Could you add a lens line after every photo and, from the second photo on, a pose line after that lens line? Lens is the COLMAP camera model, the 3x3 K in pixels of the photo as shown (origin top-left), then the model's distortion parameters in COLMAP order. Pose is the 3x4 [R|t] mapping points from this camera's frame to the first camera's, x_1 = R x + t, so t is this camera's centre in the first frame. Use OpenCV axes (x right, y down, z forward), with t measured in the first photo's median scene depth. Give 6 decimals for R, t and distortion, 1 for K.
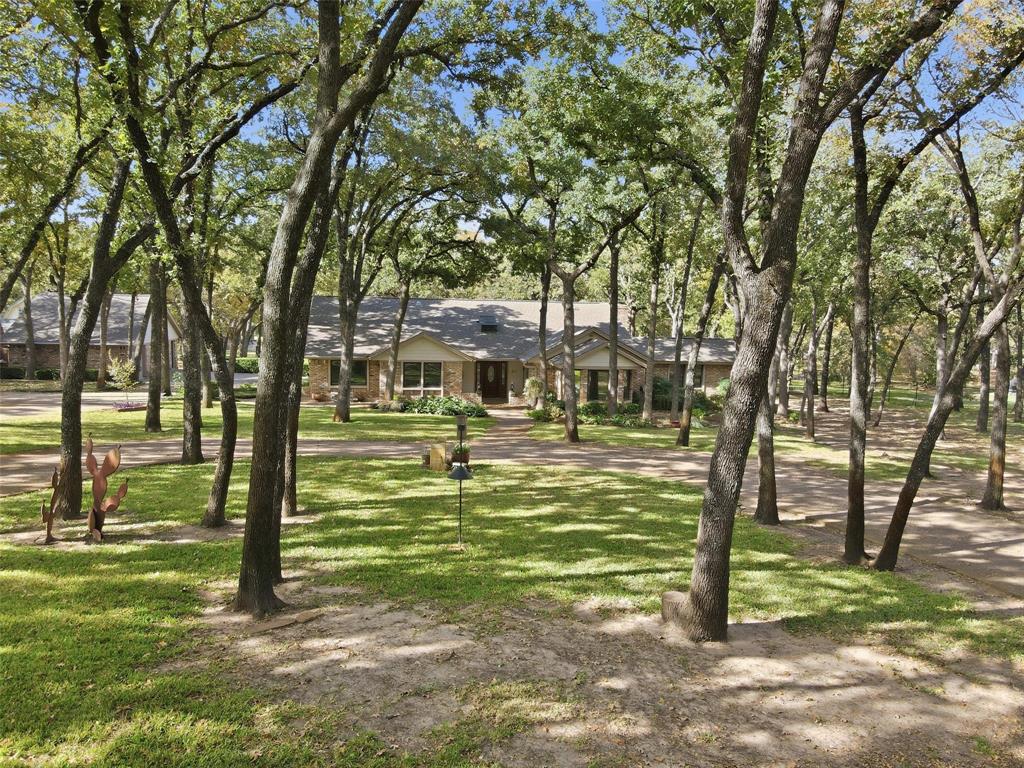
lens RADIAL K [[717.2, 0, 508.5], [0, 717.2, 386.0], [0, 0, 1]] dist [0.001346, 0.001548]
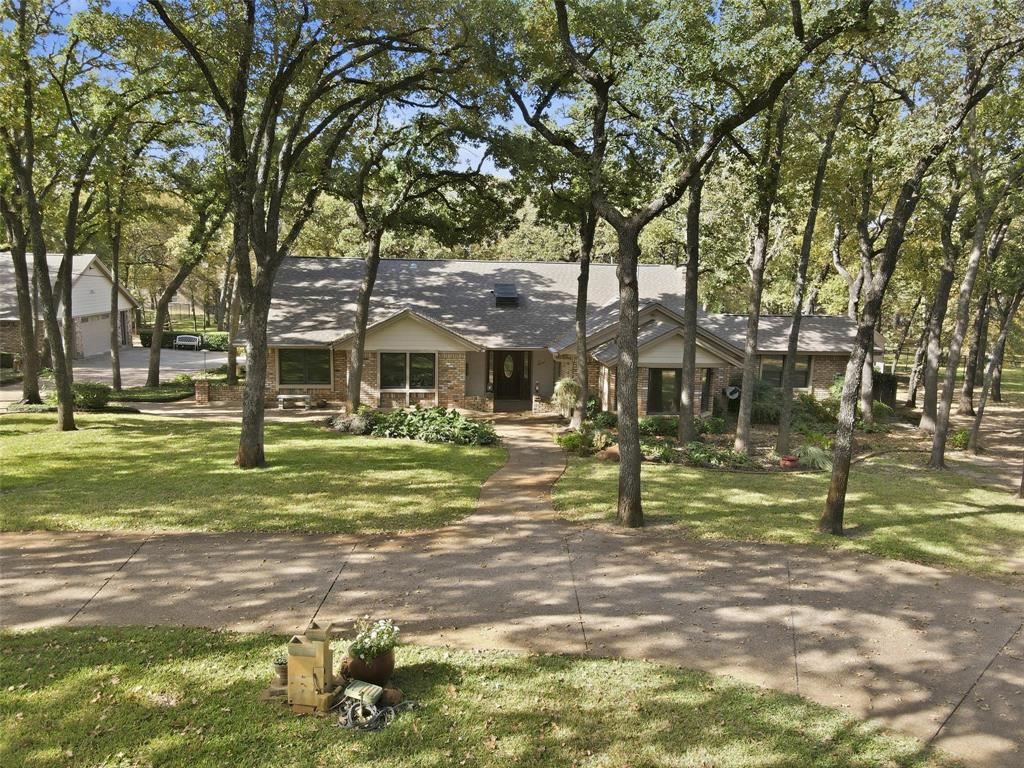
lens RADIAL K [[717.2, 0, 517.3], [0, 717.2, 381.9], [0, 0, 1]] dist [0.001346, 0.001548]
pose [[0.998991, 0.007055, -0.044363, 0.017217], [-0.004795, 0.998695, 0.050843, -0.042559], [0.044663, -0.050579, 0.997721, 0.319506]]
